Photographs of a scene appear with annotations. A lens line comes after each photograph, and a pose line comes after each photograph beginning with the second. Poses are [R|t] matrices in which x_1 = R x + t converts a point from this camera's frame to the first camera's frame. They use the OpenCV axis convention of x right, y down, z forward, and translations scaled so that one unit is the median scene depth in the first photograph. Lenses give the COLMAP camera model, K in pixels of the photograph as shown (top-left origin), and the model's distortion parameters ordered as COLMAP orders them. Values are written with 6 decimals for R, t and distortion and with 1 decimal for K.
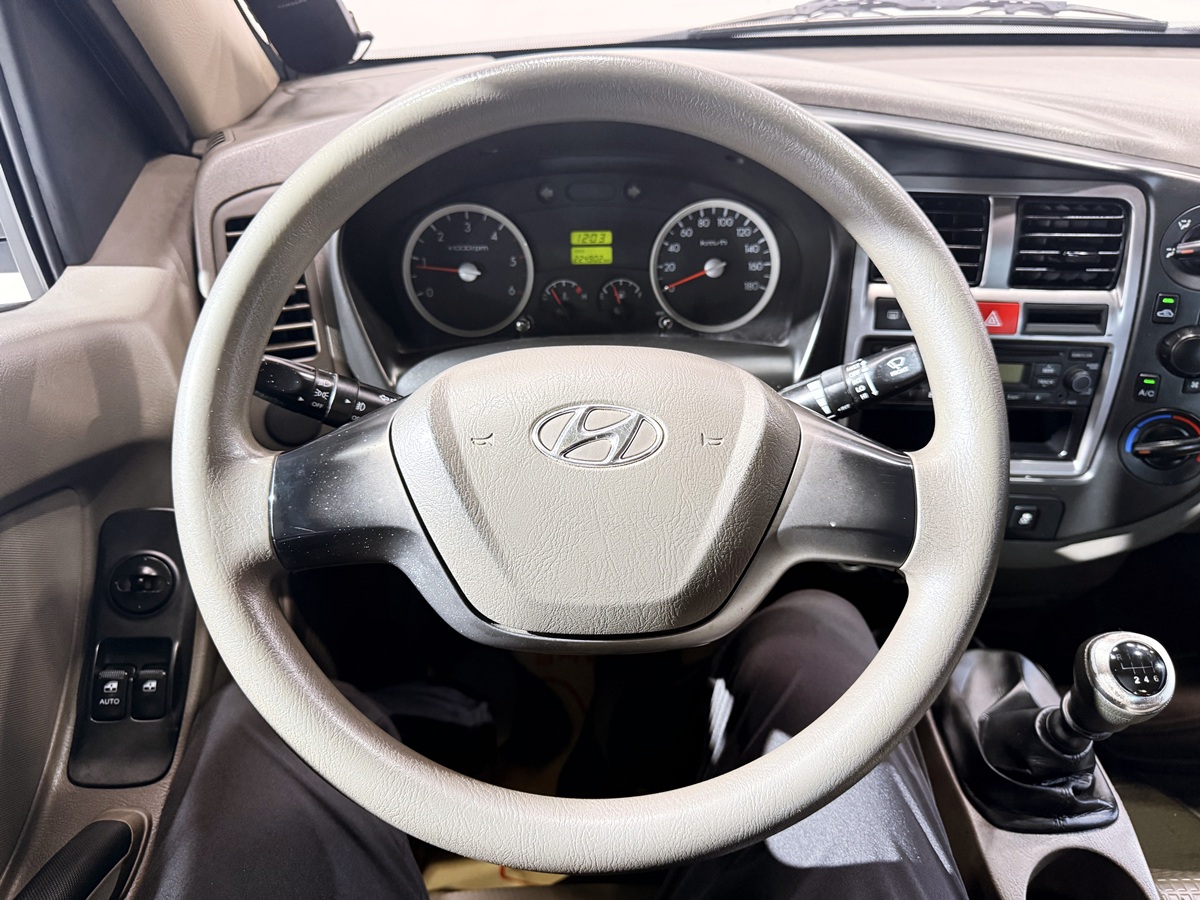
lens RADIAL K [[891.1, 0, 600.0], [0, 891.1, 450.0], [0, 0, 1]] dist [0.003936, -0.004082]
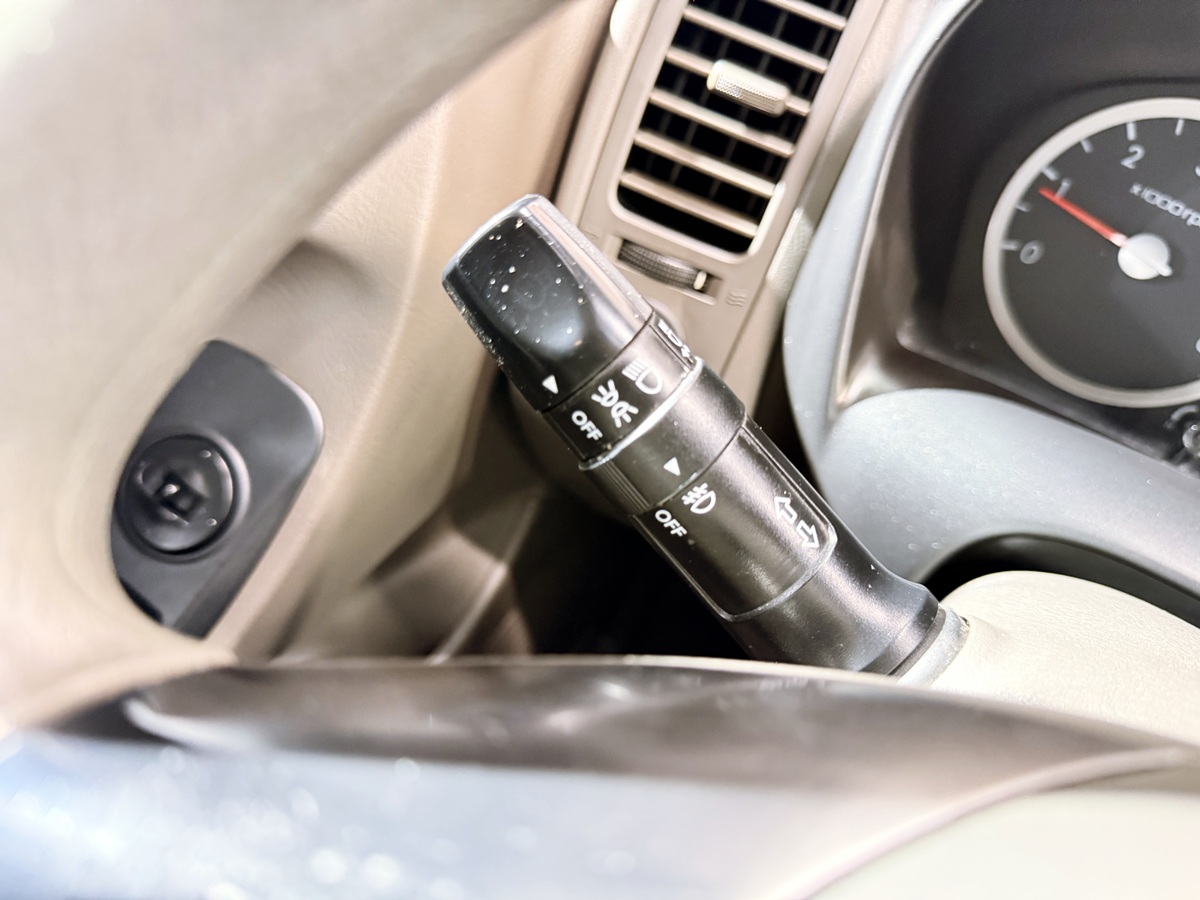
lens RADIAL K [[891.1, 0, 600.0], [0, 891.1, 450.0], [0, 0, 1]] dist [0.003936, -0.004082]
pose [[0.740846, 0.571190, -0.353396, -0.170266], [-0.527593, 0.820485, 0.220114, -0.096402], [0.415683, 0.023379, 0.909209, 0.614632]]
